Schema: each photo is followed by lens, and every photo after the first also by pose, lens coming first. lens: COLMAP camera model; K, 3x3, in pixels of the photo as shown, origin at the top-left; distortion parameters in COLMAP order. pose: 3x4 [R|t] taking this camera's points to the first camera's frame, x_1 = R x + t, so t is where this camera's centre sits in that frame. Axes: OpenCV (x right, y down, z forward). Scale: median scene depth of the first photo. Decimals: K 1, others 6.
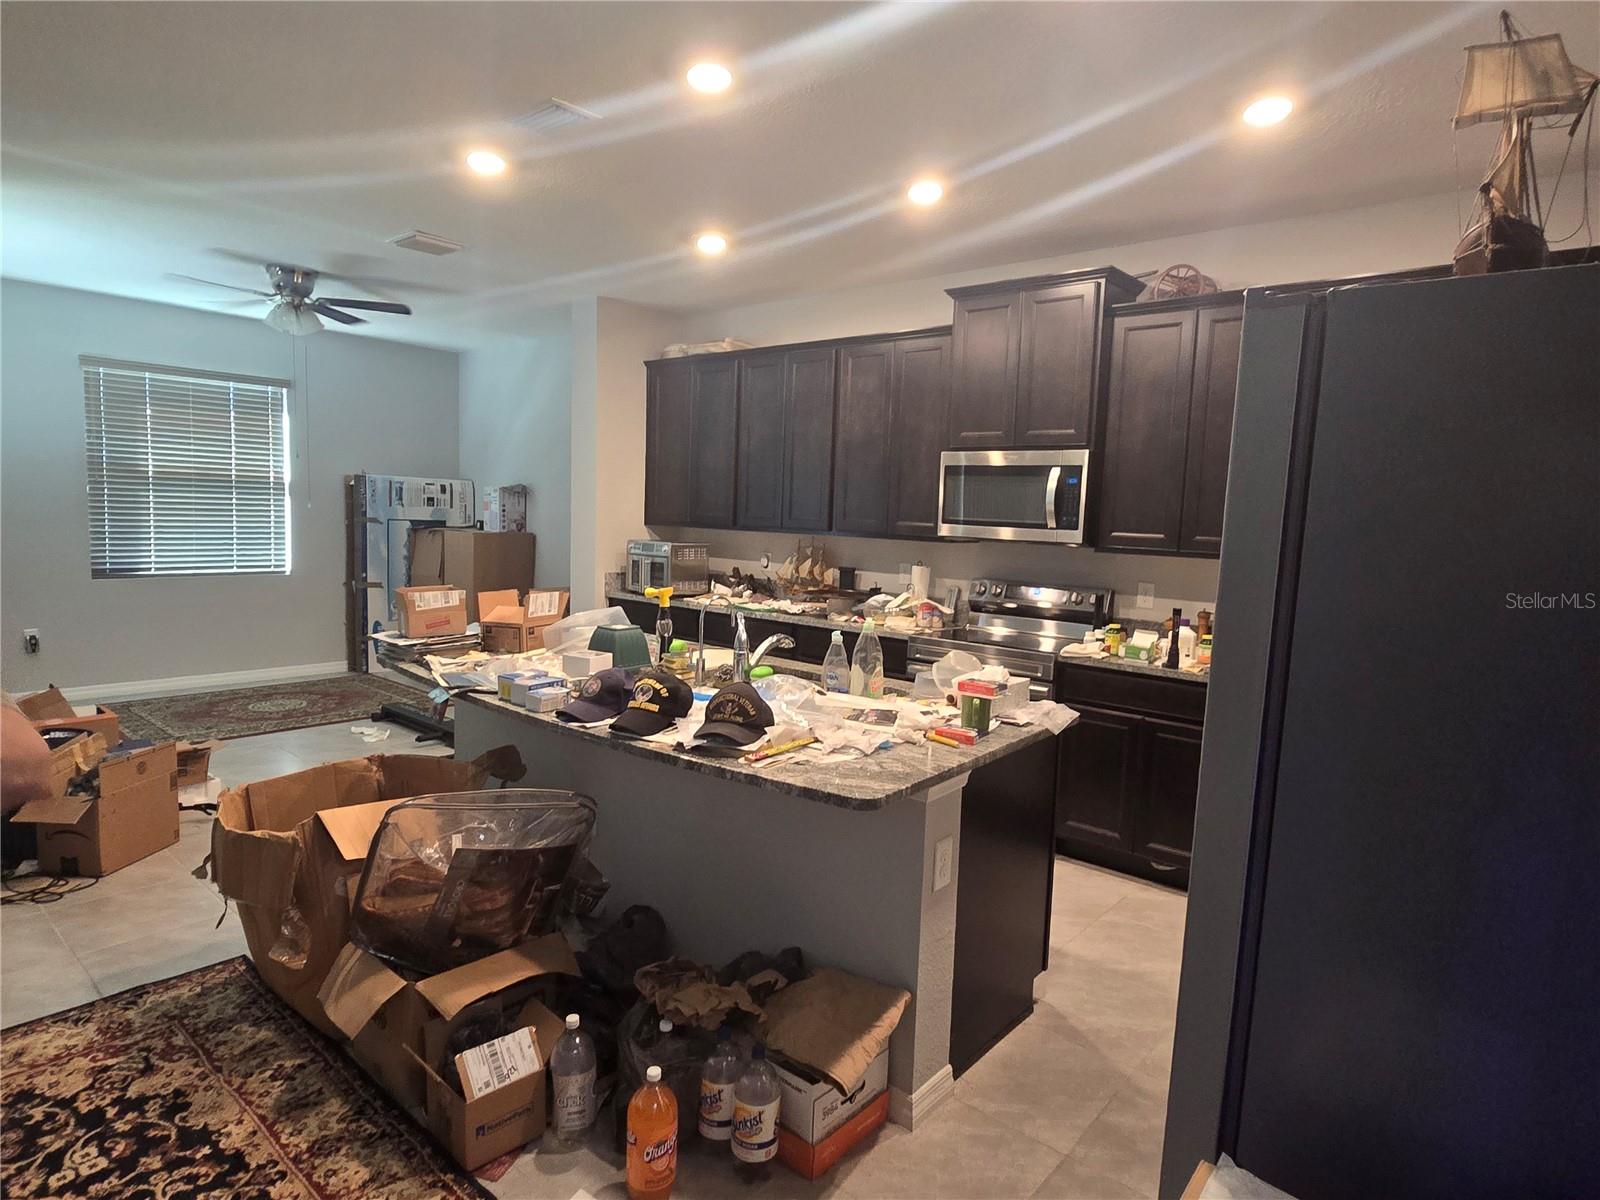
lens RADIAL K [[897.3, 0, 800.0], [0, 897.3, 600.0], [0, 0, 1]] dist [-0.002311, -0.004581]
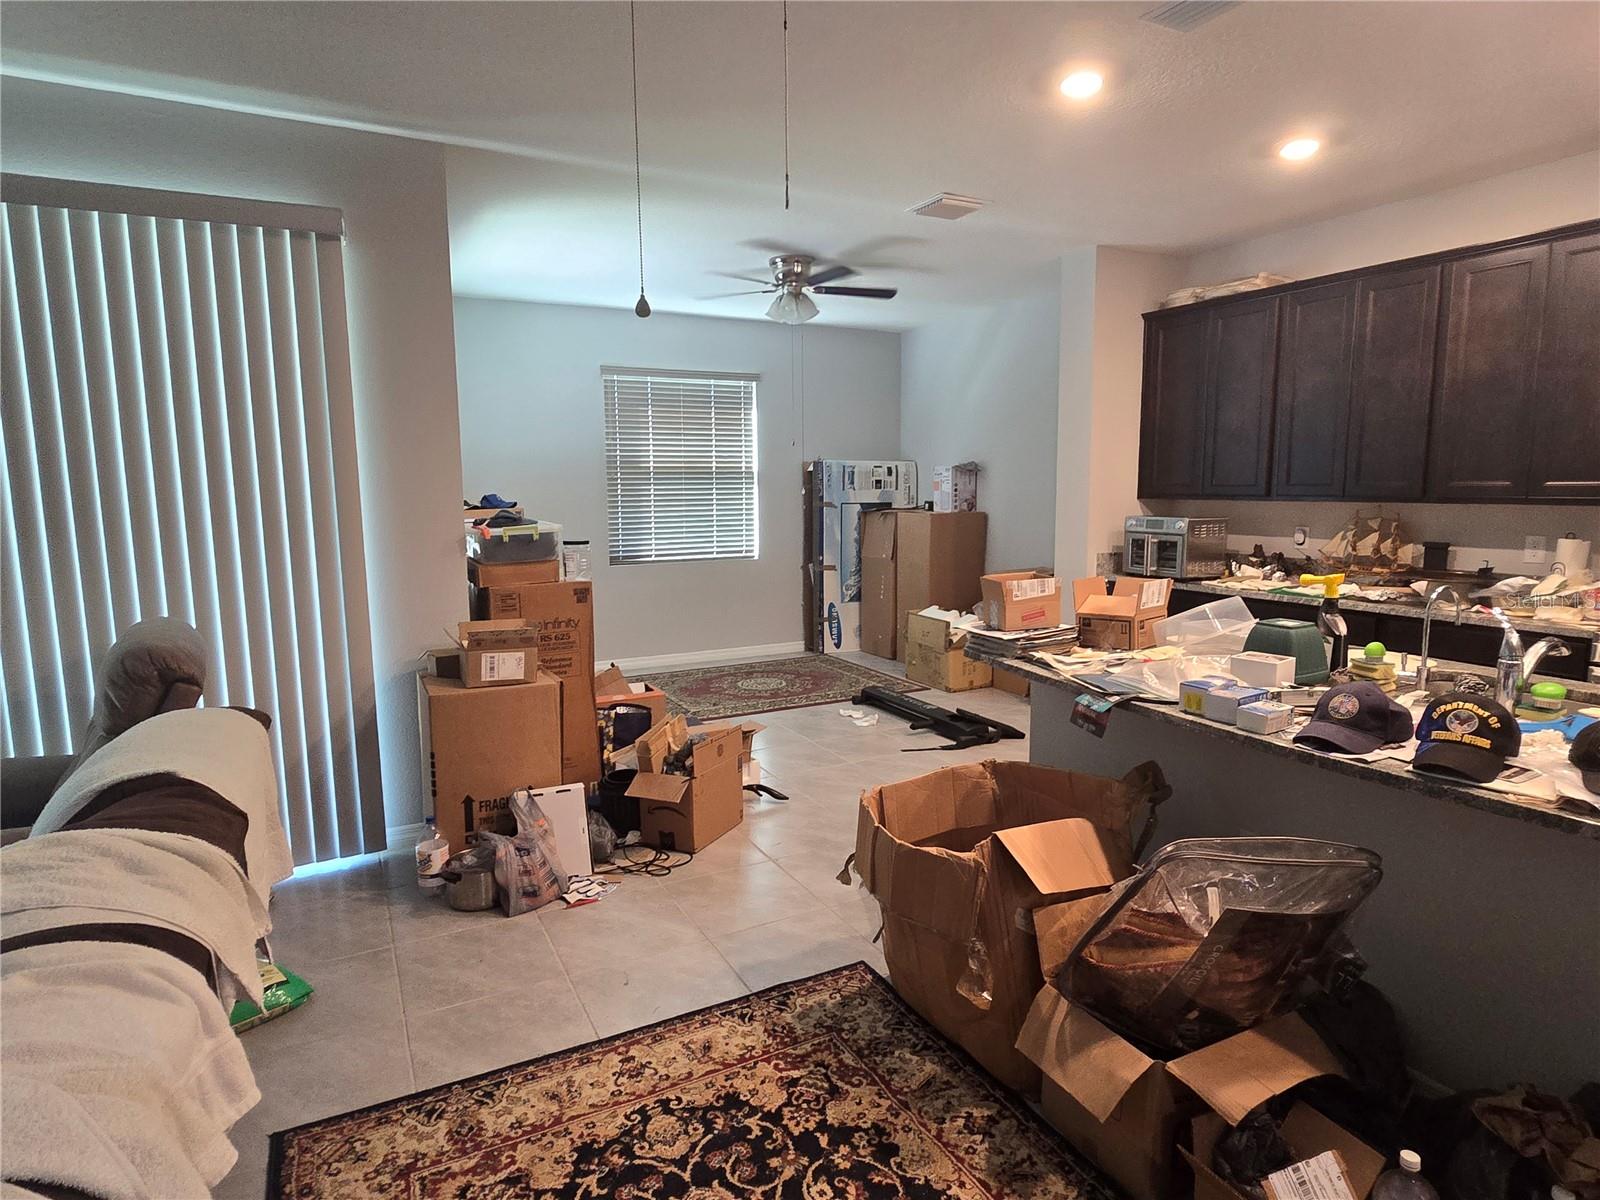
lens RADIAL K [[897.3, 0, 800.0], [0, 897.3, 600.0], [0, 0, 1]] dist [-0.002311, -0.004581]
pose [[0.927717, 0.004507, -0.373257, -0.282651], [0.004787, 0.999701, 0.023968, -0.011392], [0.373253, -0.024023, 0.927418, 0.081691]]
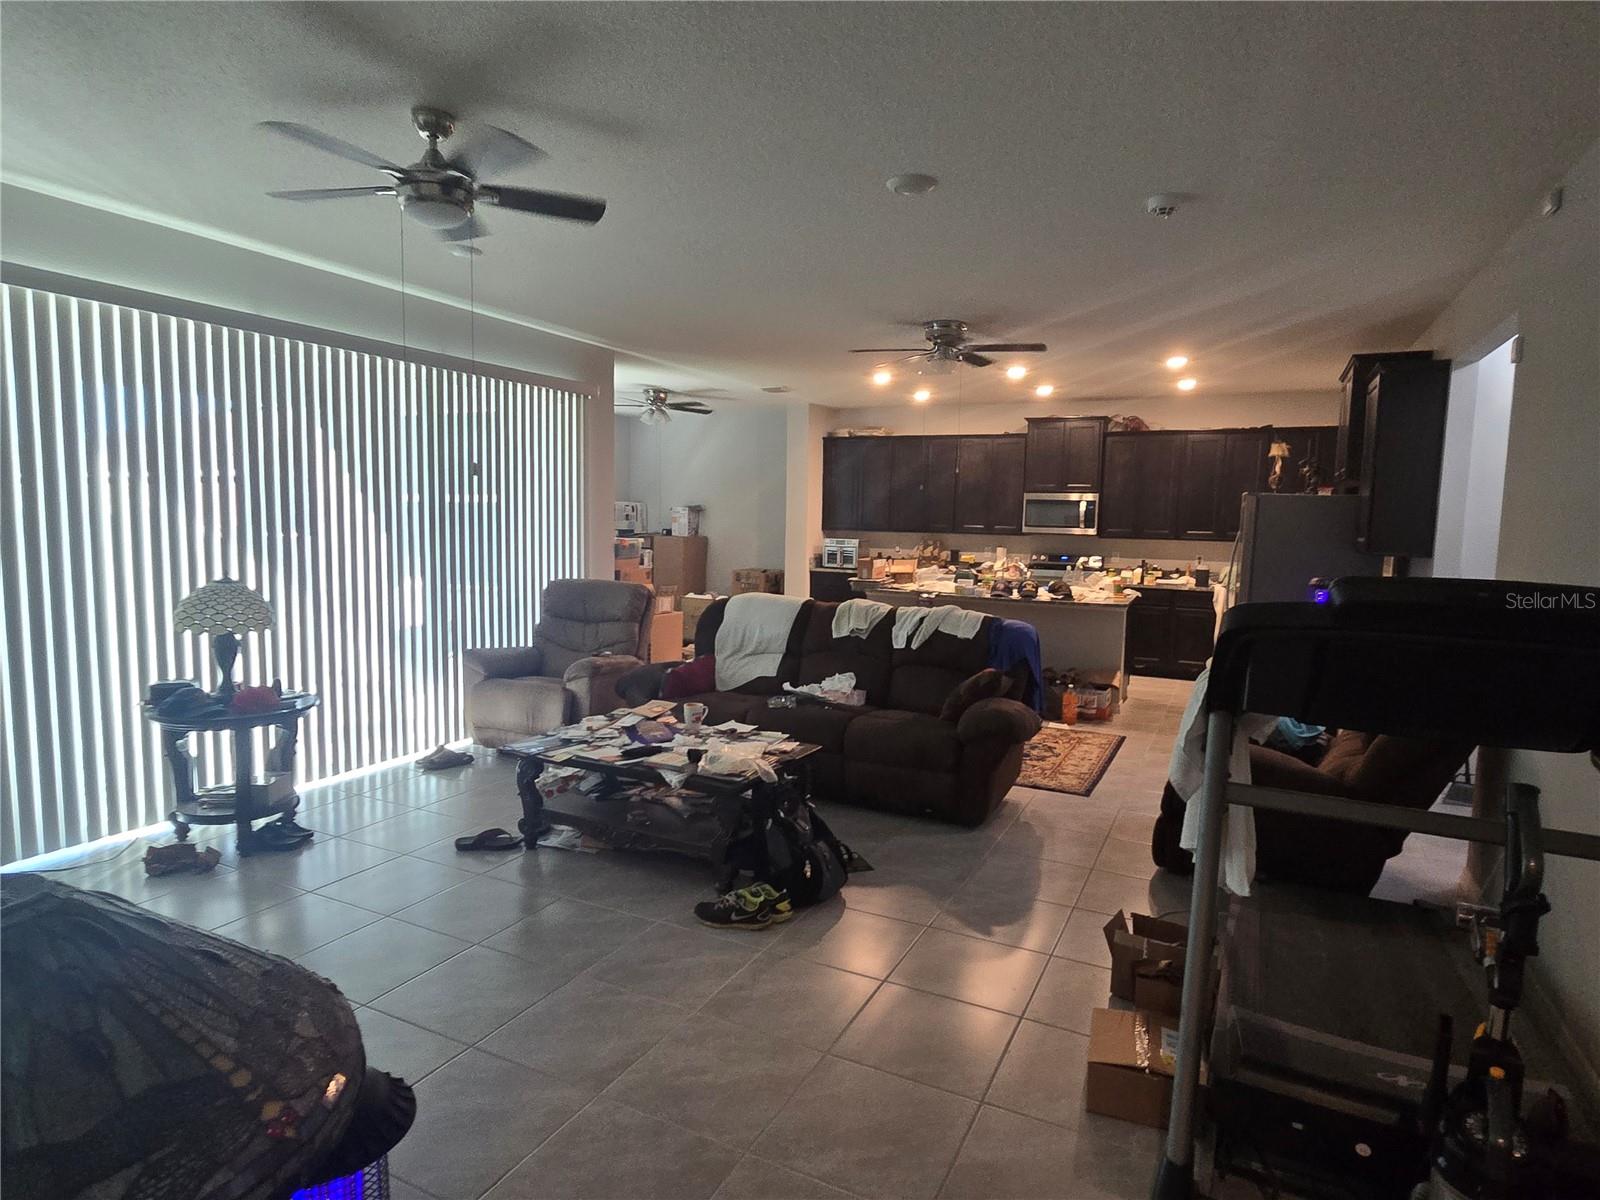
lens RADIAL K [[897.3, 0, 800.0], [0, 897.3, 600.0], [0, 0, 1]] dist [-0.002311, -0.004581]
pose [[0.970506, -0.038283, 0.238018, -1.183407], [0.038123, 0.999259, 0.005274, 0.077757], [-0.238043, 0.003956, 0.971247, -1.278814]]
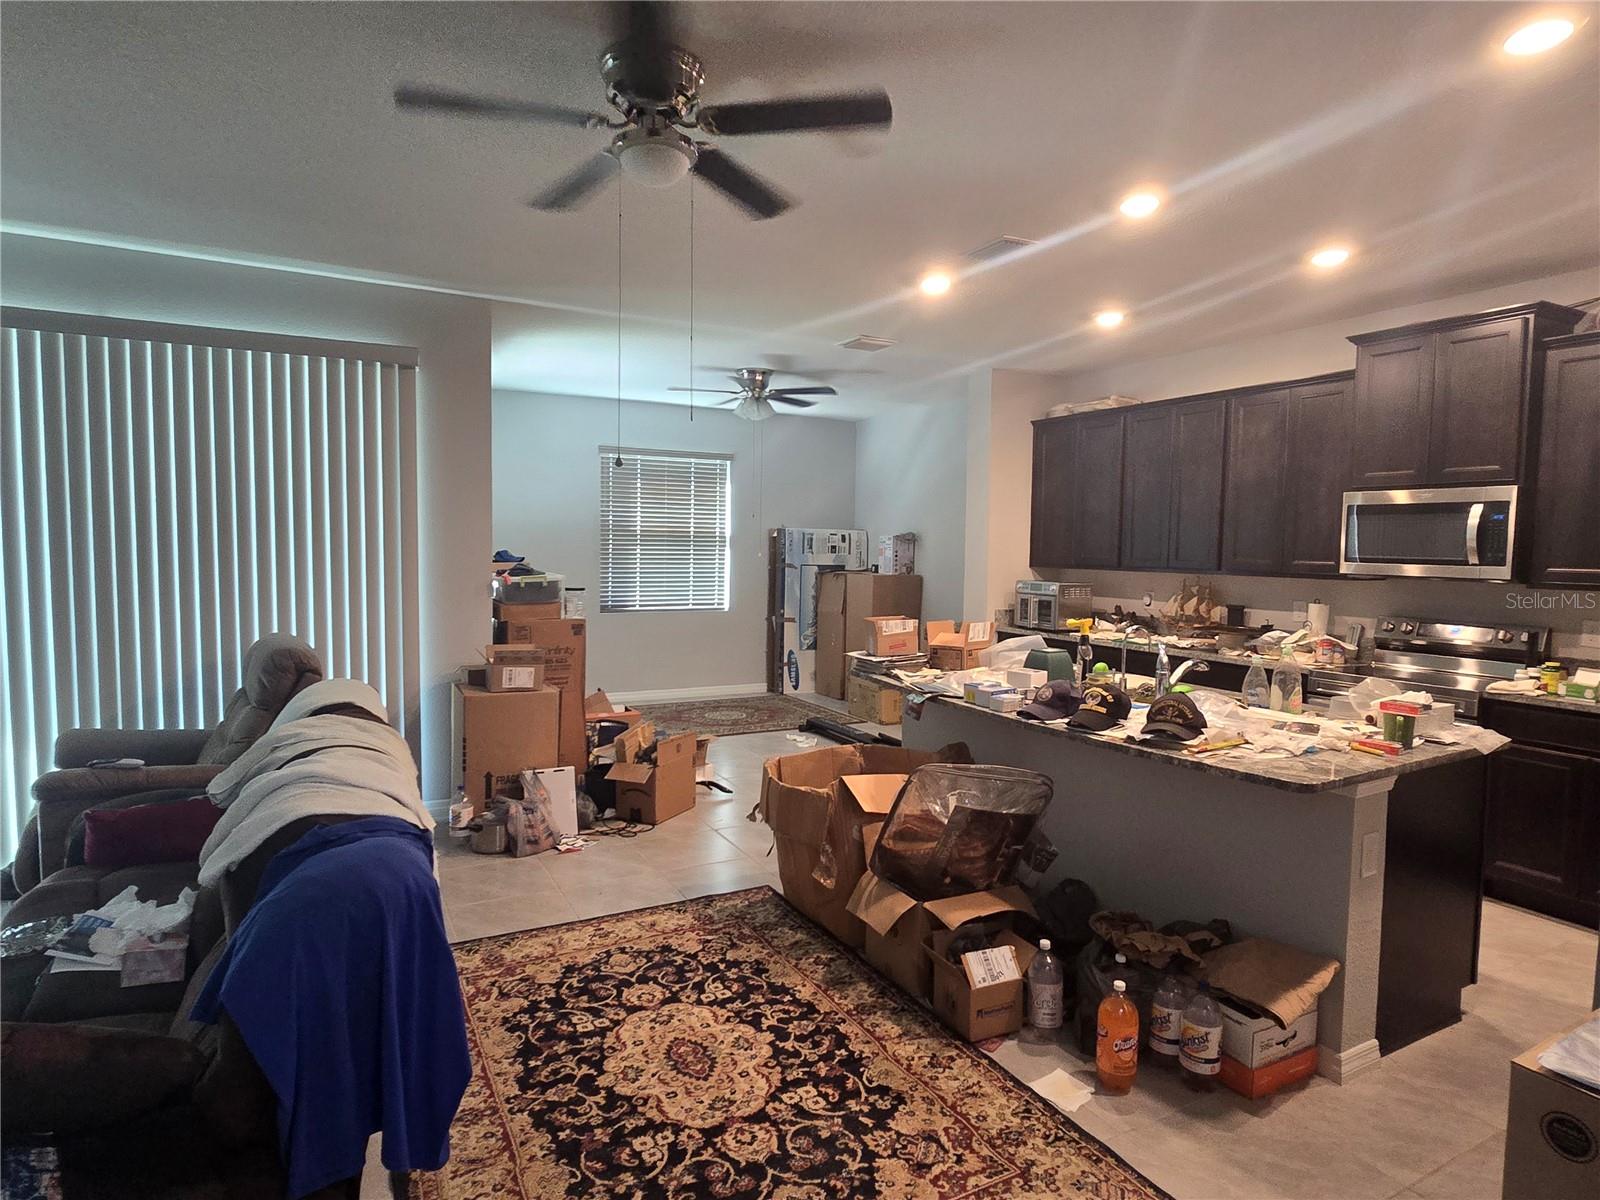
lens RADIAL K [[890.1, 0, 807.4], [0, 890.1, 601.6], [0, 0, 1]] dist [0.000720, -0.001362]
pose [[0.934848, 0.001379, -0.355046, -0.073586], [-0.017470, 0.998960, -0.042121, 0.018951], [0.354619, 0.045580, 0.933899, -0.226659]]
